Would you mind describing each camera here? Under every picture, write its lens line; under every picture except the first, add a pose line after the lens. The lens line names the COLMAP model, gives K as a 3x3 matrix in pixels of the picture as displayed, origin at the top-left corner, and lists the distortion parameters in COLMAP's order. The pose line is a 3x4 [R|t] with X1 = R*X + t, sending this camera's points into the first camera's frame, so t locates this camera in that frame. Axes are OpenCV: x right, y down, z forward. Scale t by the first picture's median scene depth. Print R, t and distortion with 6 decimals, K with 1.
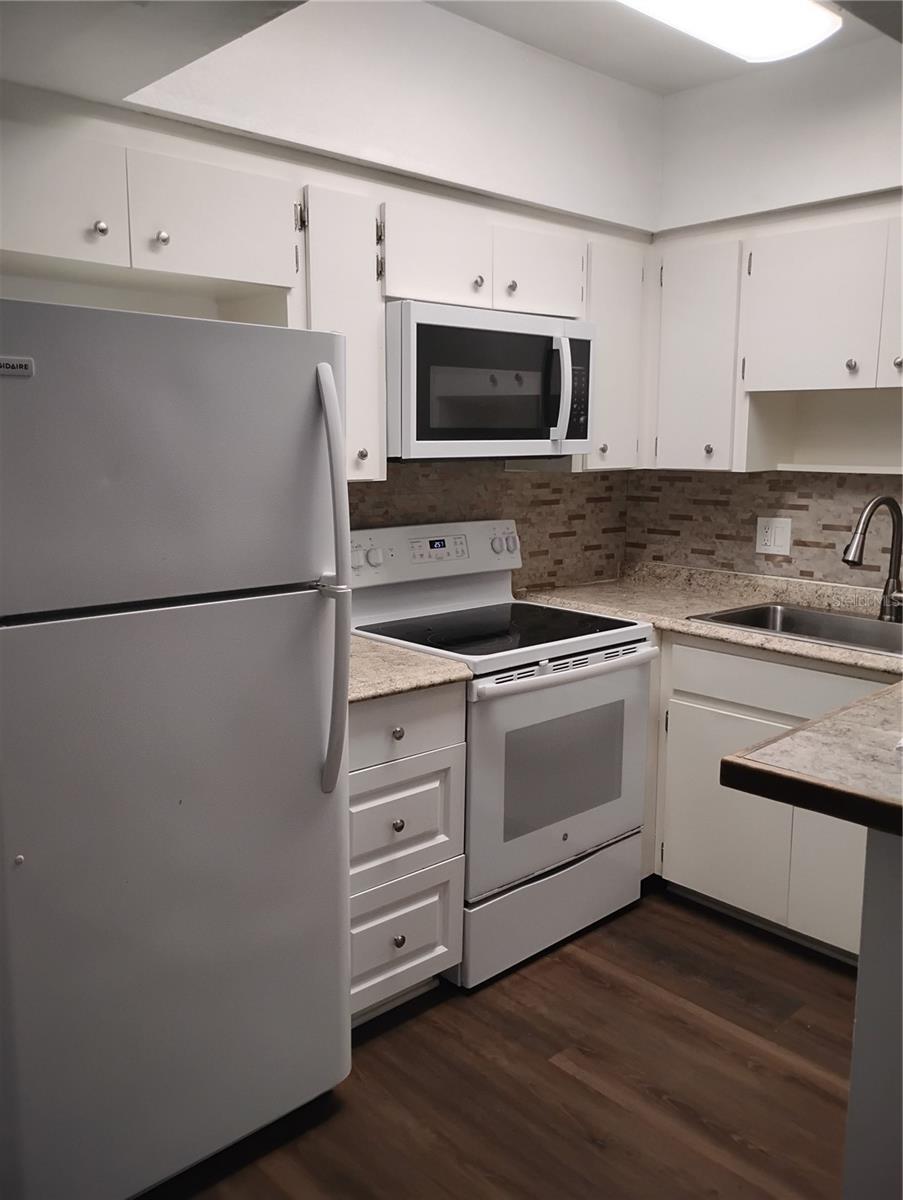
lens RADIAL K [[998.2, 0, 450.2], [0, 998.2, 597.3], [0, 0, 1]] dist [0.039779, -0.002435]
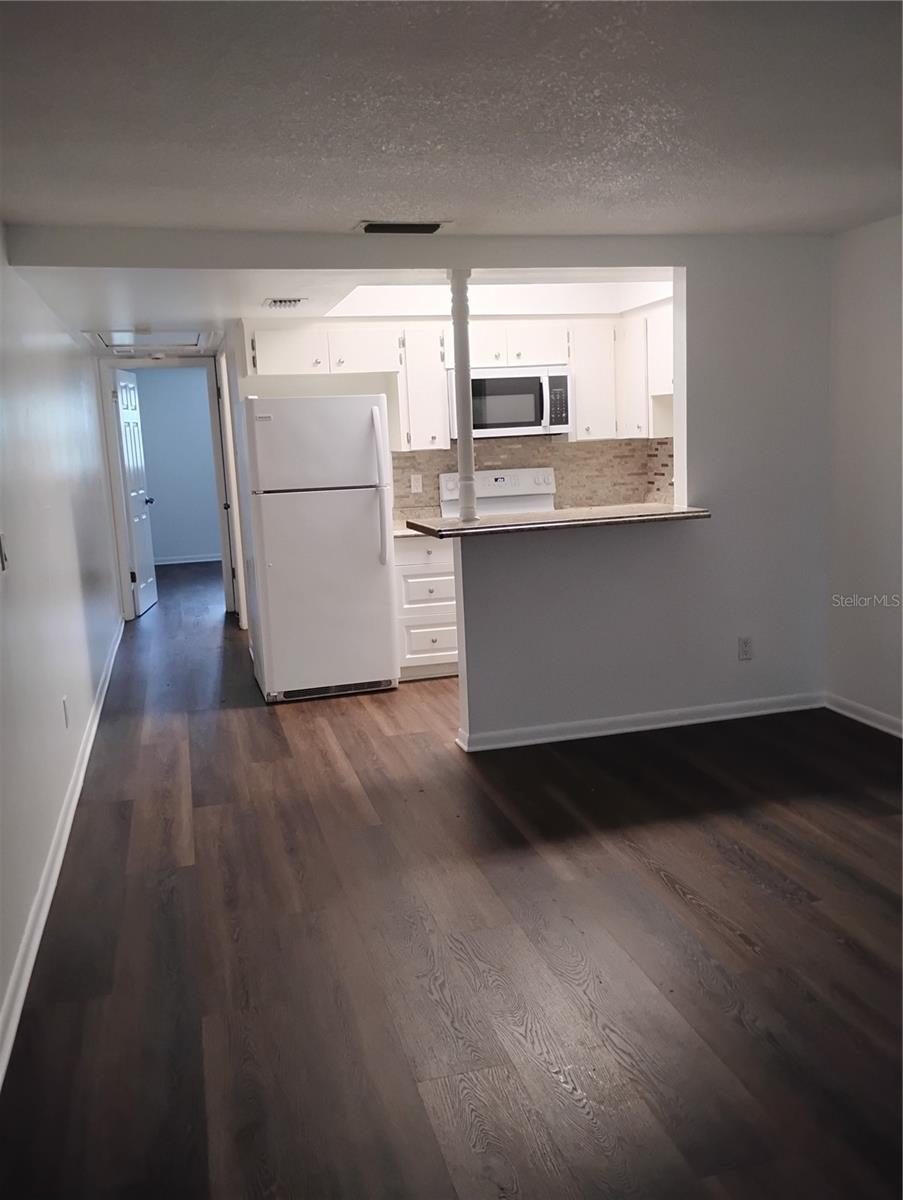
lens RADIAL K [[991.9, 0, 460.2], [0, 991.9, 600.6], [0, 0, 1]] dist [0.055199, -0.080722]
pose [[0.892729, 0.034227, -0.449293, 0.794476], [-0.024513, 0.999323, 0.027421, 0.133469], [0.449927, -0.013466, 0.892964, -0.814003]]
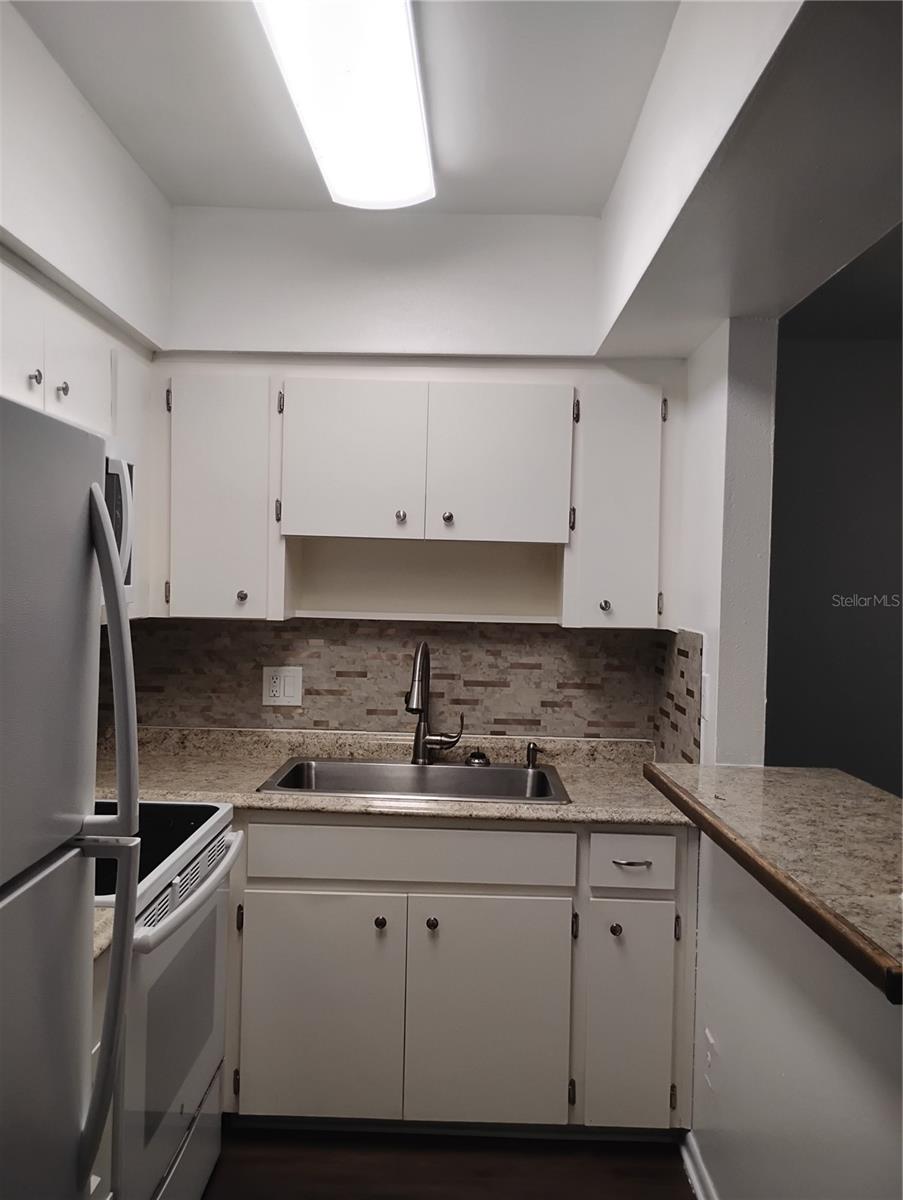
lens RADIAL K [[998.2, 0, 450.2], [0, 998.2, 597.3], [0, 0, 1]] dist [0.039779, -0.002435]
pose [[0.690688, -0.006180, 0.723126, -0.253040], [0.096386, 0.991828, -0.083586, -0.052226], [-0.716700, 0.127431, 0.685640, 0.246488]]
